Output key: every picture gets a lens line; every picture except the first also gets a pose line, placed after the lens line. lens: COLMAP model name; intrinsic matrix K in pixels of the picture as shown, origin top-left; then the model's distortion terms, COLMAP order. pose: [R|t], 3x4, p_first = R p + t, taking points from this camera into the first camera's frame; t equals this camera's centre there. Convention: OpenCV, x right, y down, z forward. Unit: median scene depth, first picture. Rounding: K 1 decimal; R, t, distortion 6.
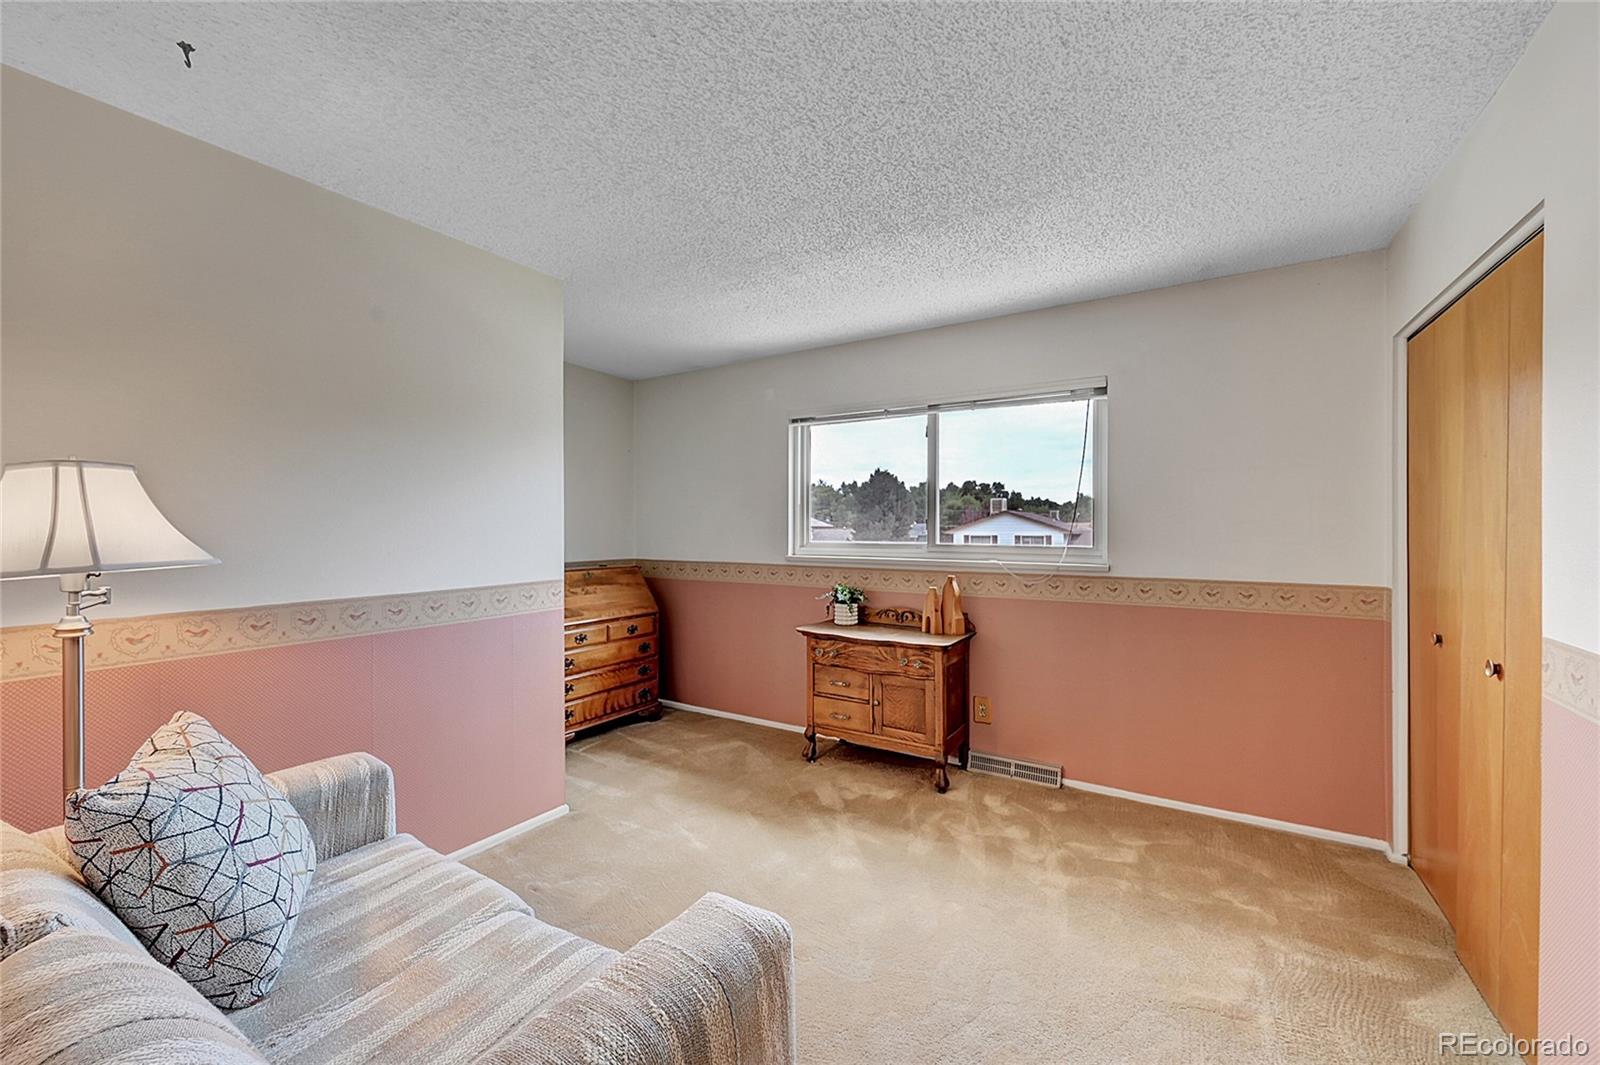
lens RADIAL K [[642.2, 0, 793.3], [0, 642.2, 532.2], [0, 0, 1]] dist [-0.002902, 0.000042]
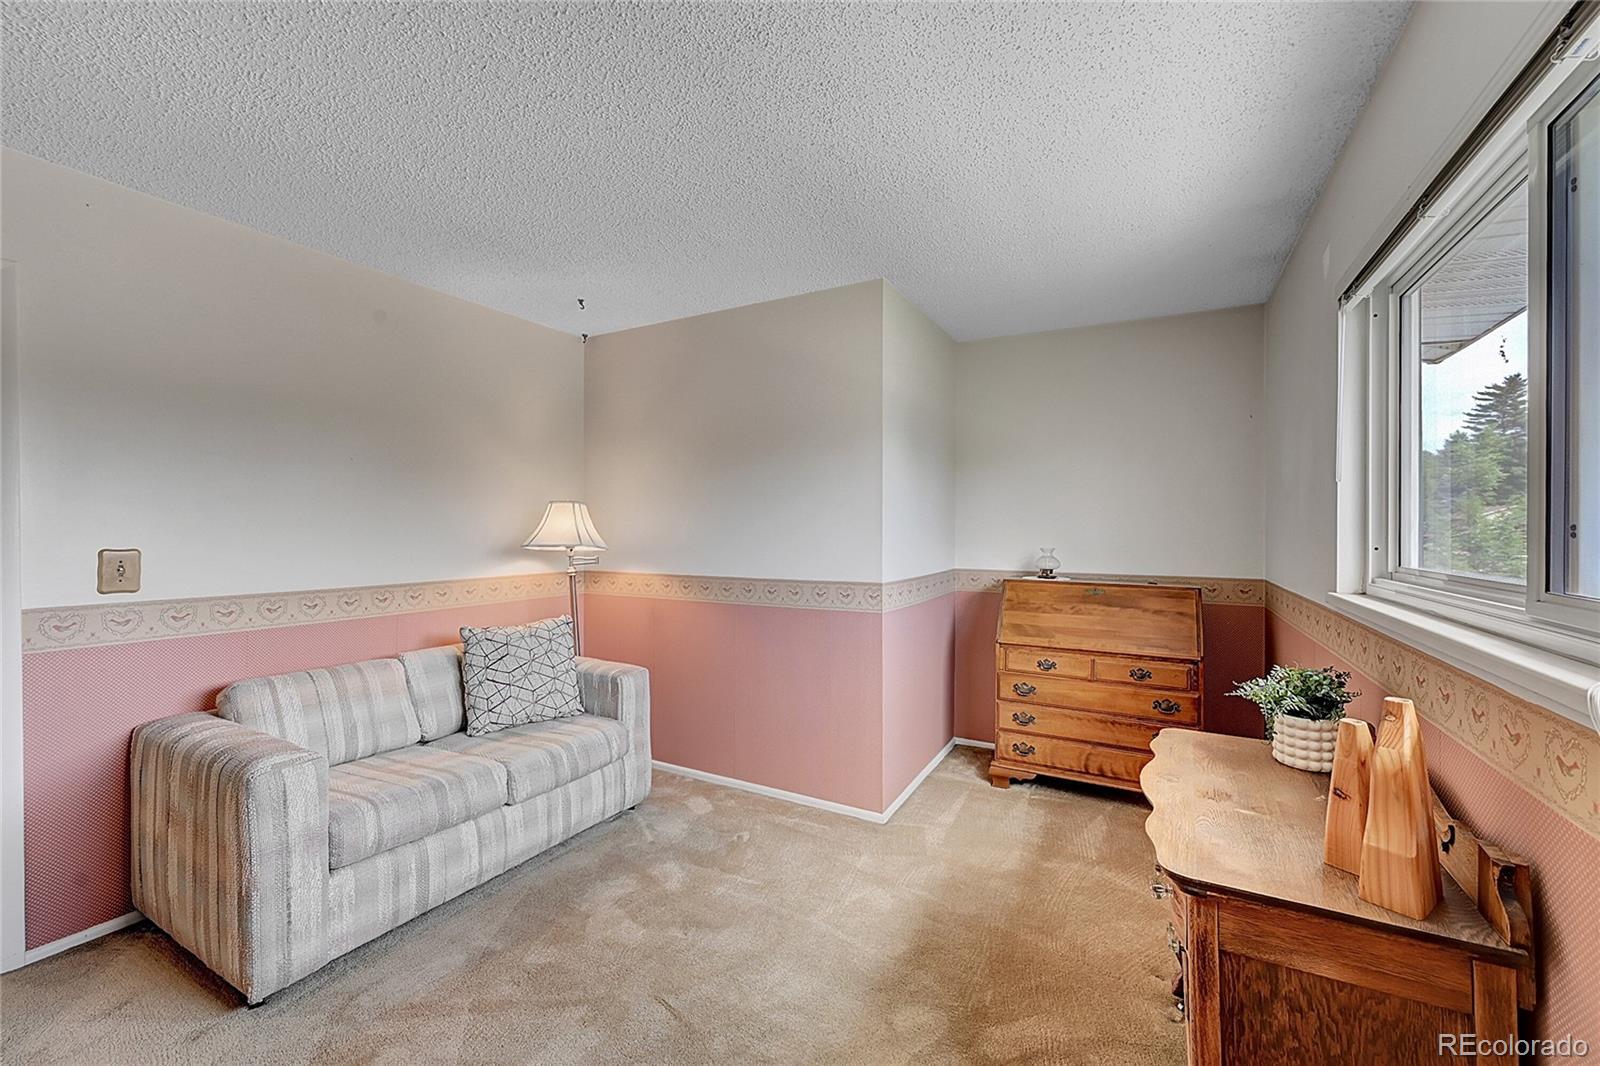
lens RADIAL K [[643.2, 0, 802.2], [0, 643.2, 524.6], [0, 0, 1]] dist [-0.007527, -0.000417]
pose [[0.064082, 0.000580, -0.997944, 0.474065], [-0.010053, 0.999949, -0.000064, -0.011979], [0.997894, 0.010037, 0.064085, 0.629148]]
